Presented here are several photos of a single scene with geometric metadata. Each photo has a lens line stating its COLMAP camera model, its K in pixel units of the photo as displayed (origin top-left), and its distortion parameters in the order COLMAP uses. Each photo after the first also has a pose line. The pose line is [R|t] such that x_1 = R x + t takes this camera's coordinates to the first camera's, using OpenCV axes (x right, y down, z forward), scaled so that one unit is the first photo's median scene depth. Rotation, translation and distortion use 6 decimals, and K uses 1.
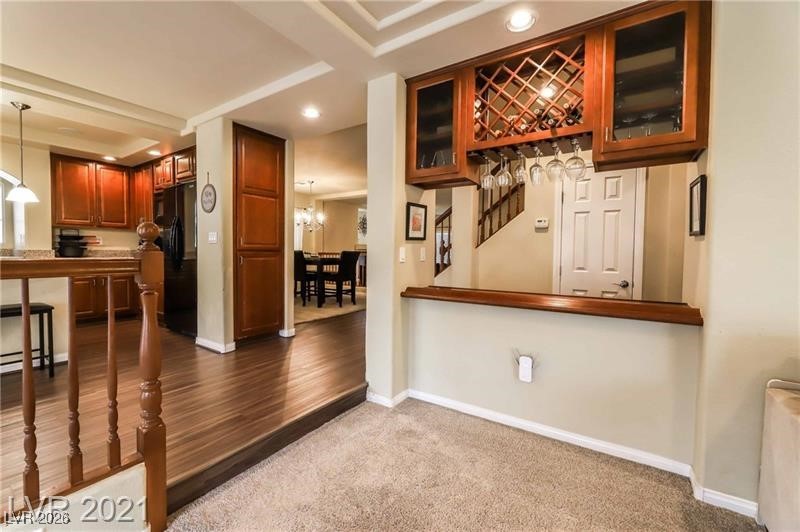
lens RADIAL K [[329.1, 0, 401.2], [0, 329.1, 262.1], [0, 0, 1]] dist [0.006248, -0.001030]
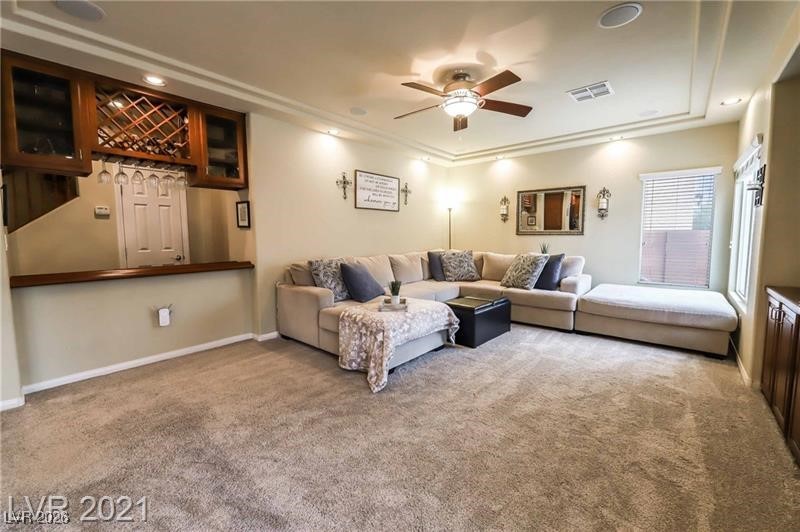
lens RADIAL K [[329.1, 0, 403.6], [0, 329.1, 264.1], [0, 0, 1]] dist [0.006248, -0.001030]
pose [[0.128336, -0.100743, 0.986601, -0.572154], [0.039065, 0.994569, 0.096475, -0.005923], [-0.990961, 0.026160, 0.131574, -0.154888]]
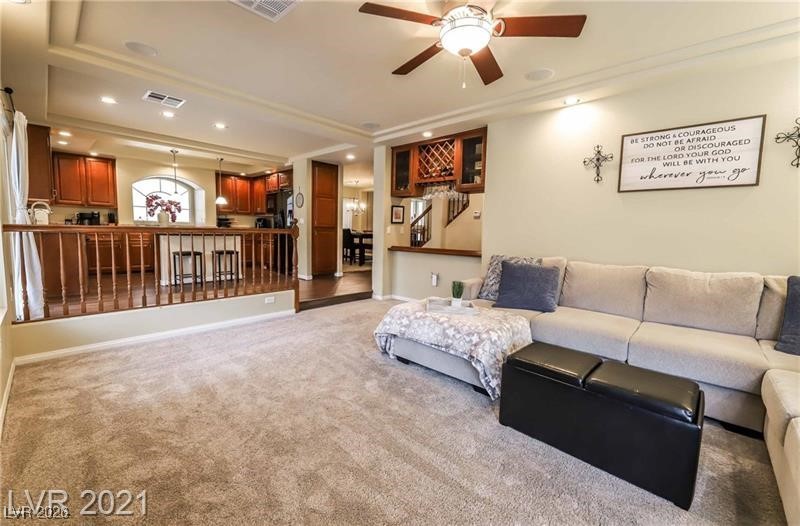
lens RADIAL K [[329.1, 0, 400.0], [0, 329.1, 259.5], [0, 0, 1]] dist [0.006248, -0.001030]
pose [[0.985411, 0.026771, -0.168071, 0.328639], [-0.017893, 0.998374, 0.054117, 0.037114], [0.169247, -0.050320, 0.984288, -0.817549]]
